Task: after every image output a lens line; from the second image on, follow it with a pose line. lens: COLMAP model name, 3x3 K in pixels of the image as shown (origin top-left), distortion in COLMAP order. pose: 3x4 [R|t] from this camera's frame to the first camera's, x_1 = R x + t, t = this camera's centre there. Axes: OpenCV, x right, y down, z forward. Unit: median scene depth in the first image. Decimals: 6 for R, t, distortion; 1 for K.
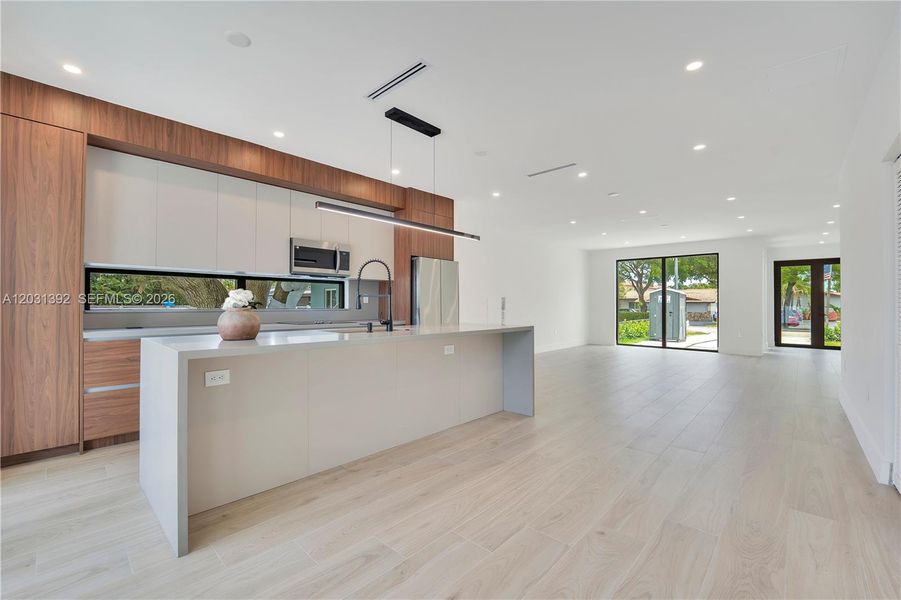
lens RADIAL K [[384.3, 0, 441.5], [0, 384.3, 297.0], [0, 0, 1]] dist [-0.000541, -0.000004]
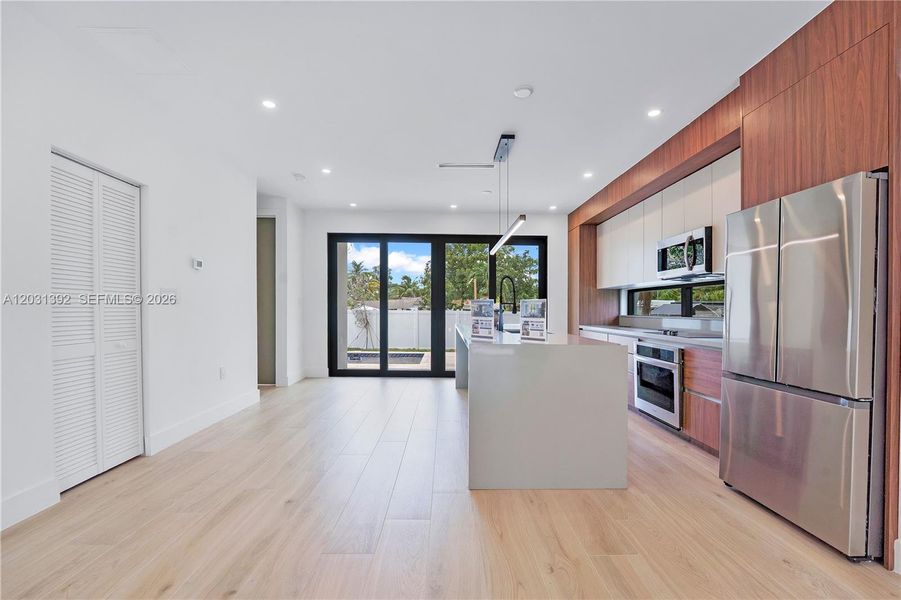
lens RADIAL K [[385.8, 0, 451.9], [0, 385.8, 306.6], [0, 0, 1]] dist [-0.001603, -0.000055]
pose [[-0.714220, -0.012377, -0.699812, 0.786782], [0.002249, 0.999798, -0.019978, 0.030406], [0.699918, -0.015843, -0.714048, 1.615349]]
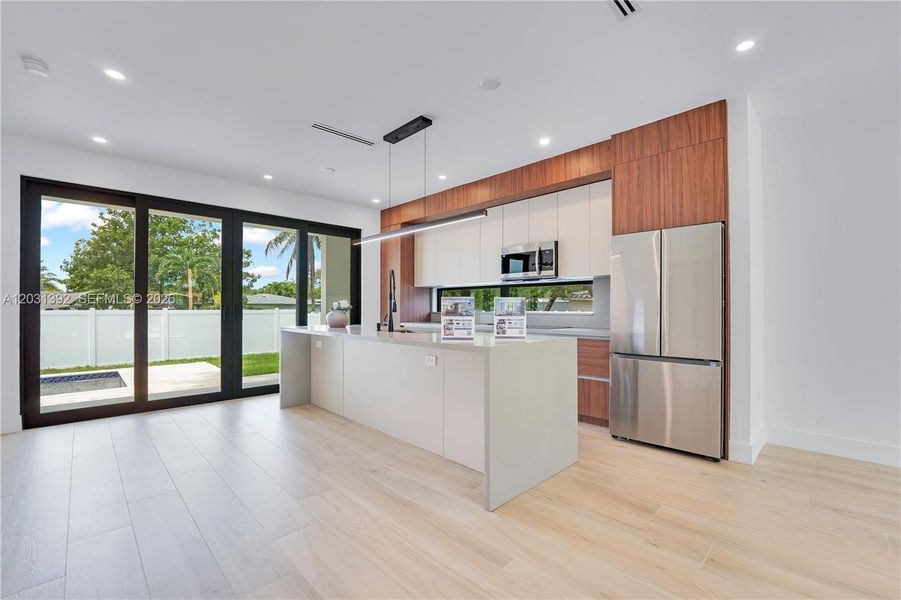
lens RADIAL K [[390.5, 0, 450.5], [0, 390.5, 300.0], [0, 0, 1]] dist [-0.012750, -0.000166]
pose [[-0.040537, -0.020574, -0.998966, 0.906094], [0.018190, 0.999607, -0.021325, 0.020681], [0.999012, -0.019035, -0.040147, 1.095086]]
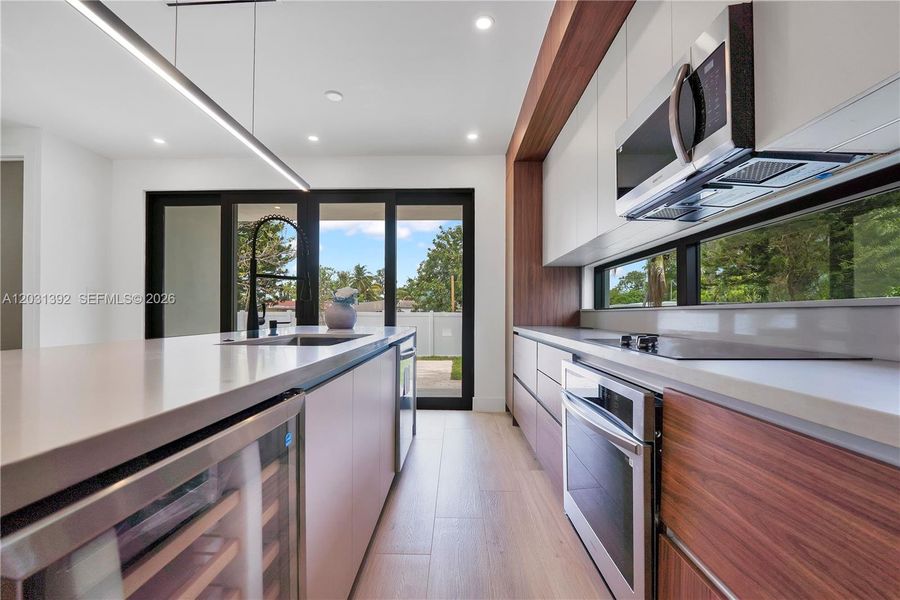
lens RADIAL K [[382.9, 0, 445.2], [0, 382.9, 311.4], [0, 0, 1]] dist [-0.002297, -0.000213]
pose [[-0.750361, -0.006997, -0.660992, 0.027665], [0.007305, 0.999795, -0.018876, 0.056085], [0.660988, -0.018992, -0.750156, 1.446113]]
